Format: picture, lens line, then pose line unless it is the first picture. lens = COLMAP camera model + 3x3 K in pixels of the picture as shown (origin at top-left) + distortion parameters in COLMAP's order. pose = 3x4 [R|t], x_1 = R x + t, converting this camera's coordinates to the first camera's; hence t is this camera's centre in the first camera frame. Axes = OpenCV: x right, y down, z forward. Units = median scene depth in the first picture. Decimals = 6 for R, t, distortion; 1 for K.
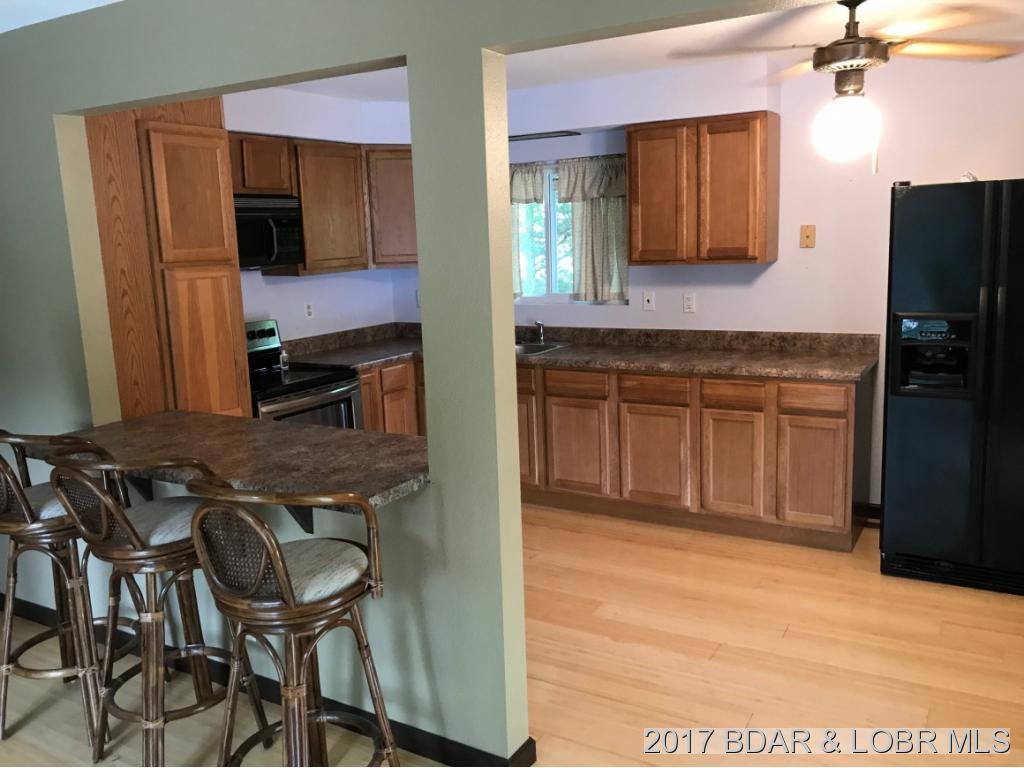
lens RADIAL K [[859.6, 0, 502.2], [0, 859.6, 380.4], [0, 0, 1]] dist [0.105747, -0.177646]
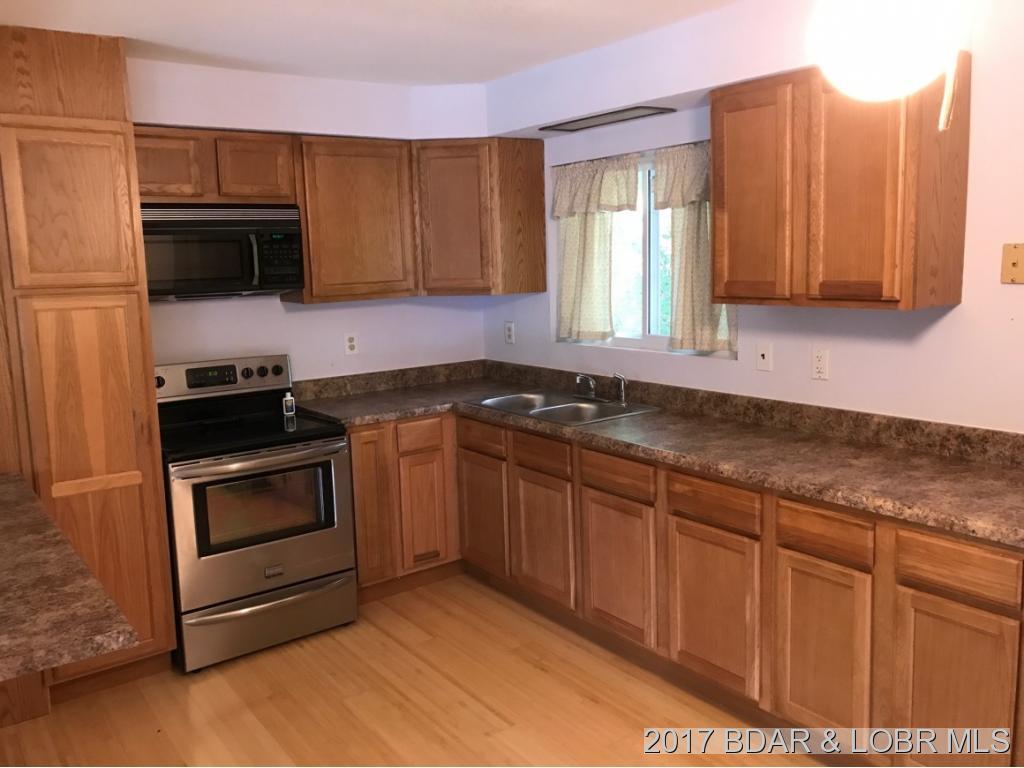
lens RADIAL K [[840.4, 0, 508.9], [0, 840.4, 377.4], [0, 0, 1]] dist [0.021222, -0.004865]
pose [[0.917218, 0.066144, -0.392855, 0.270605], [-0.071207, 0.997460, 0.001689, -0.069832], [0.391969, 0.026425, 0.919599, 0.368643]]
